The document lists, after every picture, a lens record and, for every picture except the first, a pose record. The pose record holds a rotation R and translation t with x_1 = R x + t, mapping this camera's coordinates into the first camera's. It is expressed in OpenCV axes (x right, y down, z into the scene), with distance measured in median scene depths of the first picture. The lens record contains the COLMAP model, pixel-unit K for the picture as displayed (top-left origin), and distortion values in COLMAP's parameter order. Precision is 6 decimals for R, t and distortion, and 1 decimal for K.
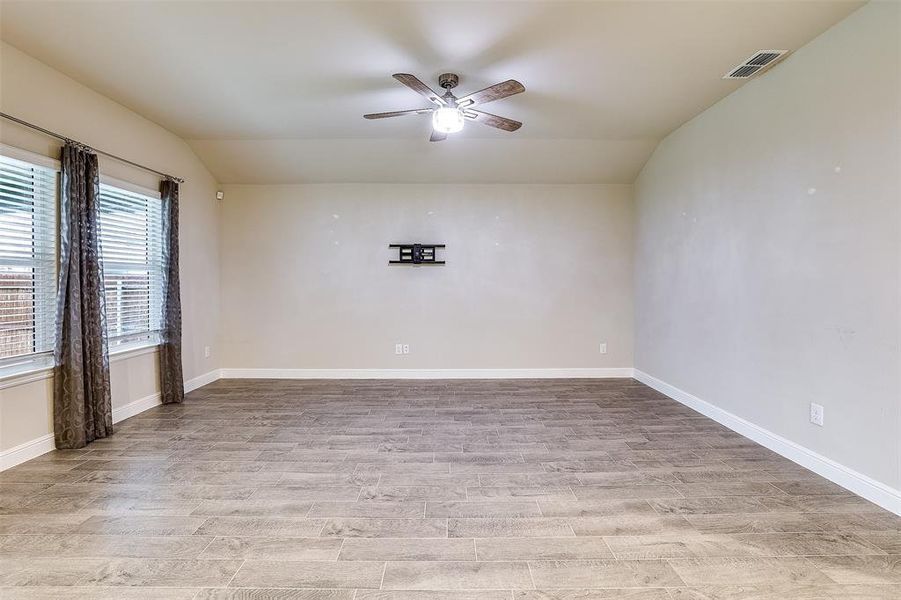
lens RADIAL K [[420.9, 0, 450.5], [0, 420.9, 300.0], [0, 0, 1]] dist [-0.053062, 0.026578]
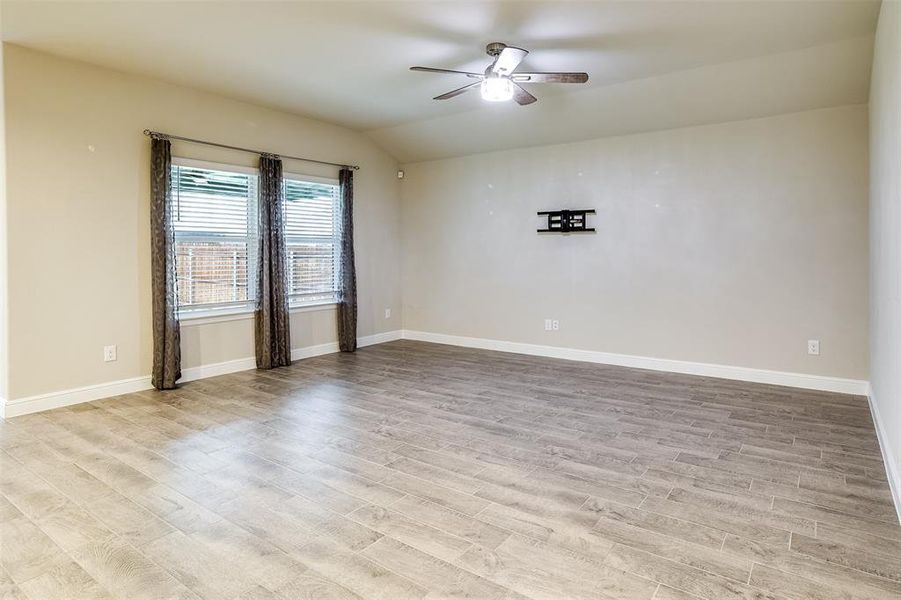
lens RADIAL K [[500.2, 0, 452.6], [0, 500.2, 281.1], [0, 0, 1]] dist [-0.007960, -0.000020]
pose [[0.814091, 0.031345, -0.579891, 0.509249], [-0.022197, 0.999492, 0.022865, 0.000767], [0.580313, -0.005742, 0.814373, -0.029392]]
